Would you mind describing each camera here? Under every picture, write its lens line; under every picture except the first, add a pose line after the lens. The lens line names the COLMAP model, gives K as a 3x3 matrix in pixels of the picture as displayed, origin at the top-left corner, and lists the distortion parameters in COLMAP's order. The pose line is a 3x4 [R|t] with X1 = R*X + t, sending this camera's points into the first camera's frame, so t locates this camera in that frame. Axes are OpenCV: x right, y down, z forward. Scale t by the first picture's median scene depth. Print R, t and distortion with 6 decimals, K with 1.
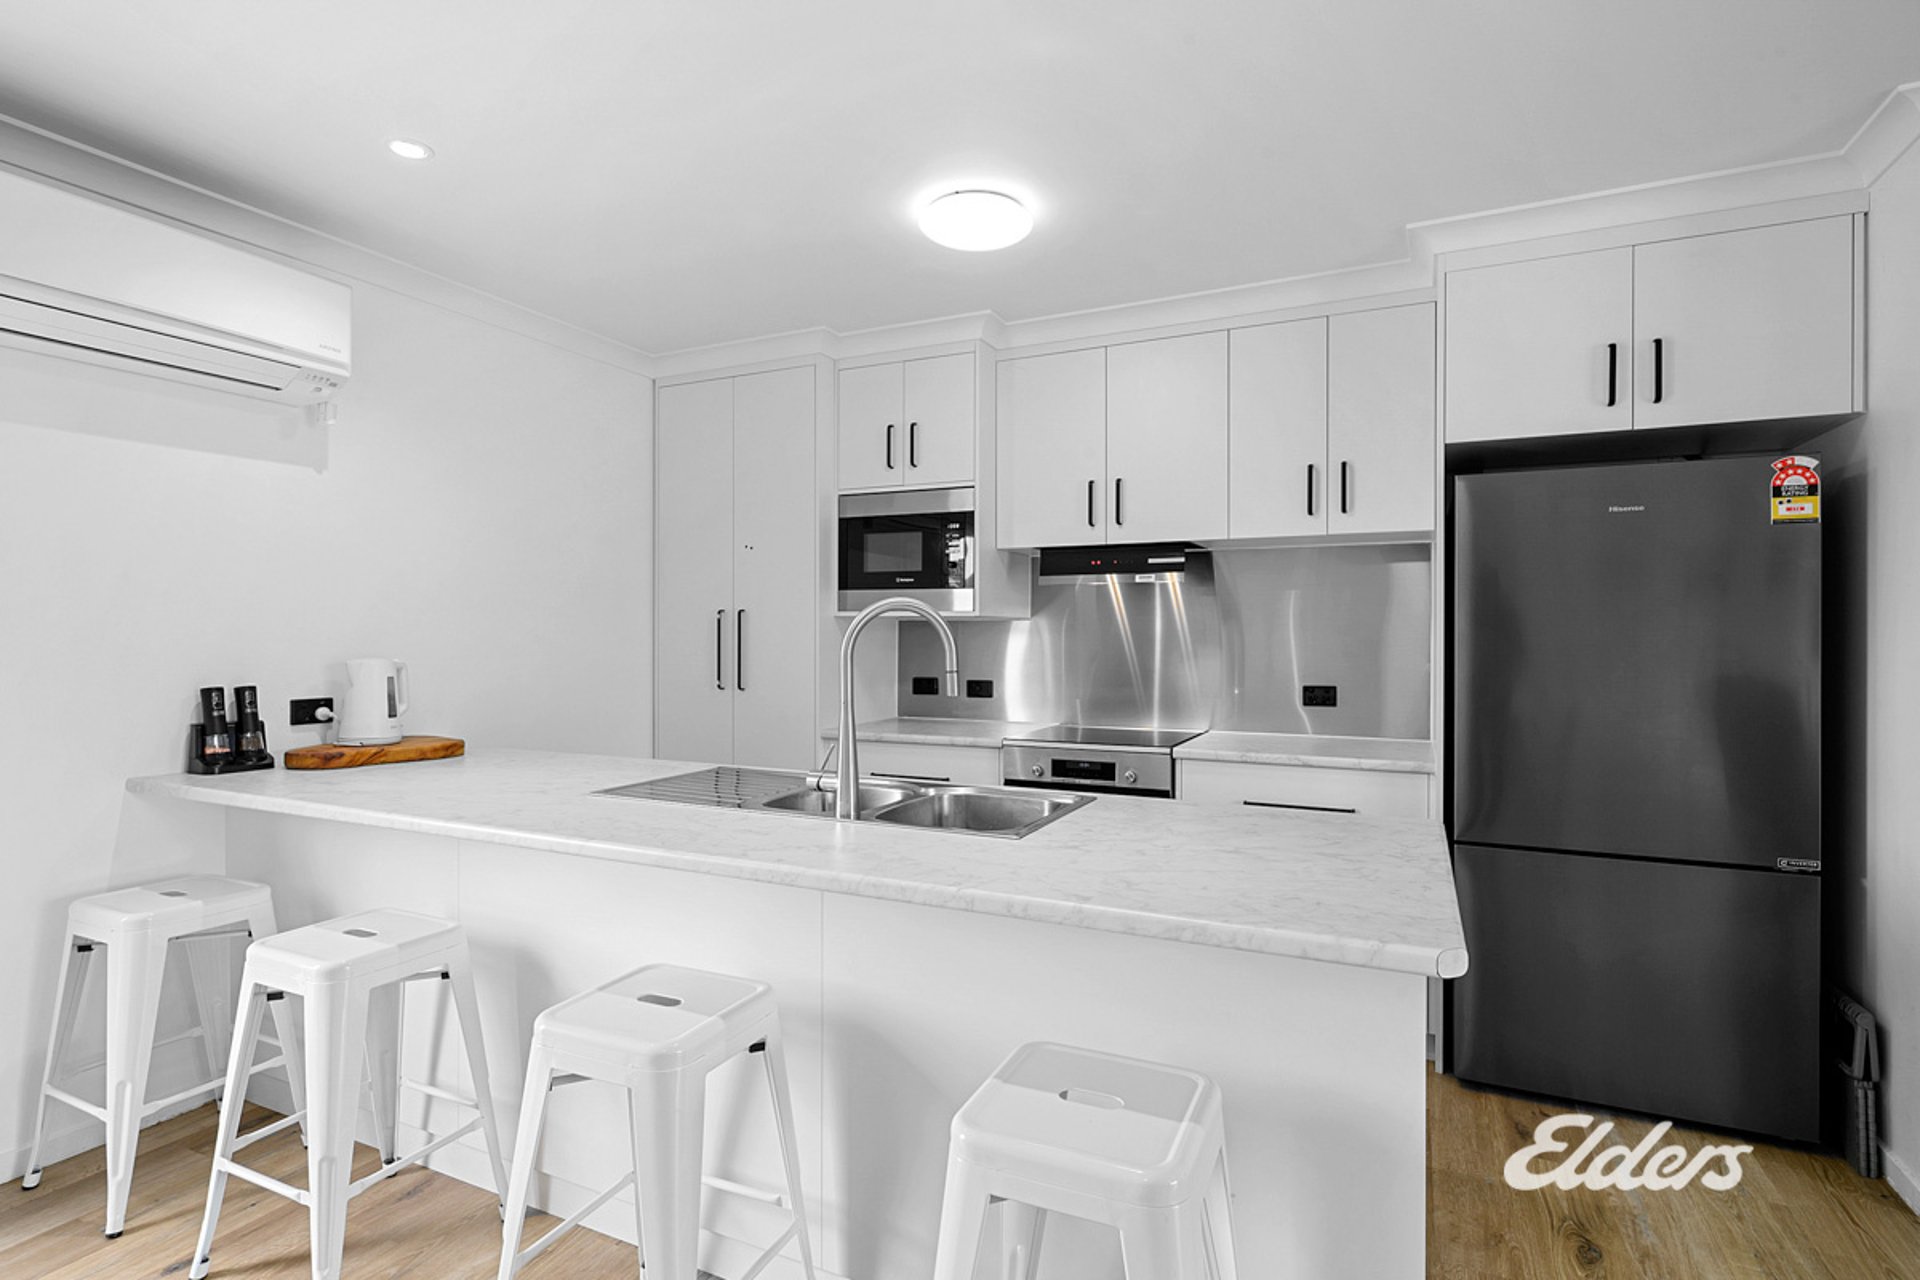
lens RADIAL K [[948.0, 0, 961.2], [0, 948.0, 635.7], [0, 0, 1]] dist [-0.001796, -0.001086]
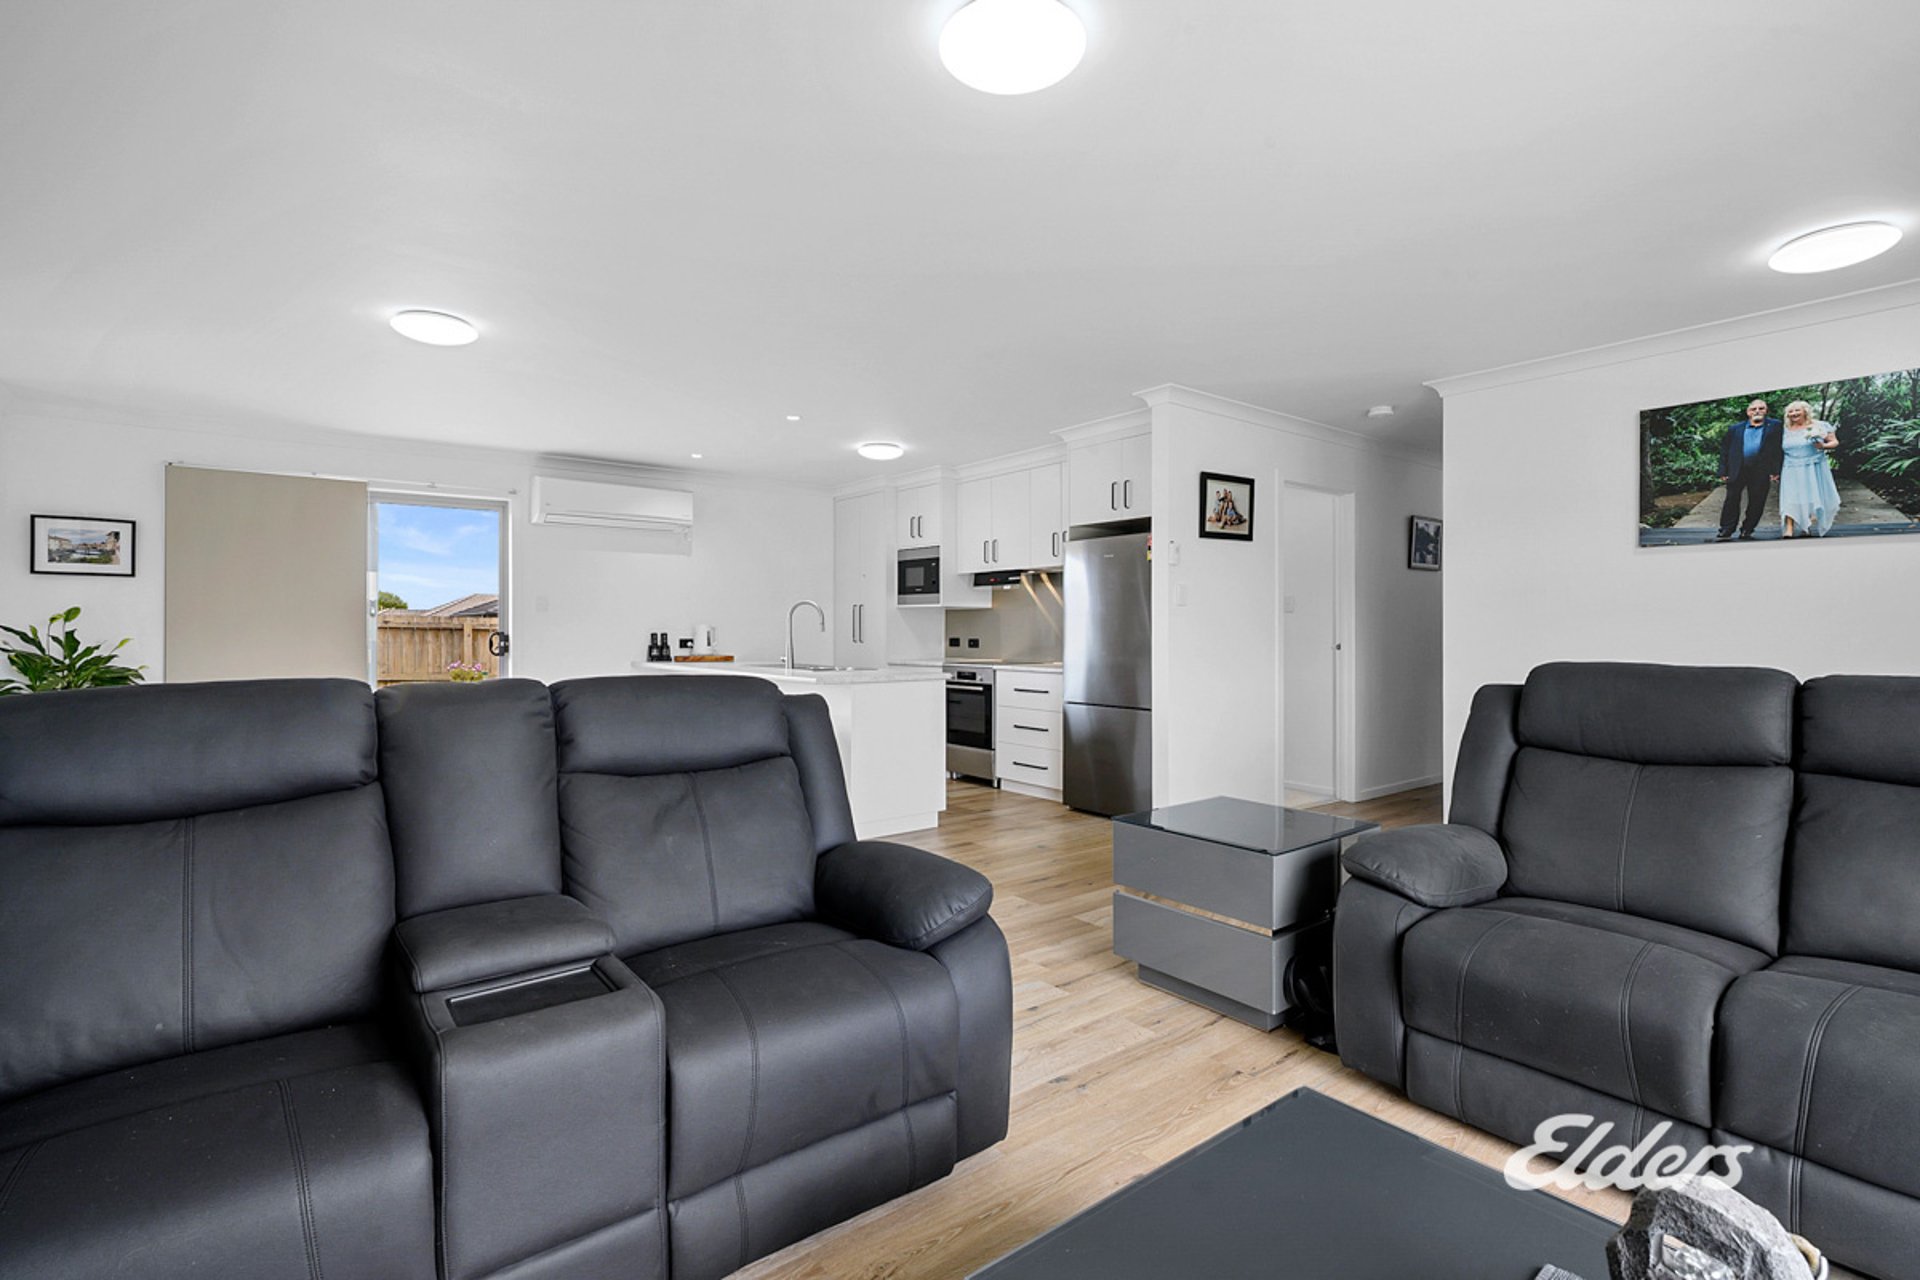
lens RADIAL K [[899.9, 0, 959.3], [0, 899.9, 636.8], [0, 0, 1]] dist [-0.002562, -0.000241]
pose [[0.895927, 0.001676, -0.444199, 1.042066], [0.002025, 0.999967, 0.007859, 0.034929], [0.444198, -0.007941, 0.895894, -0.874129]]
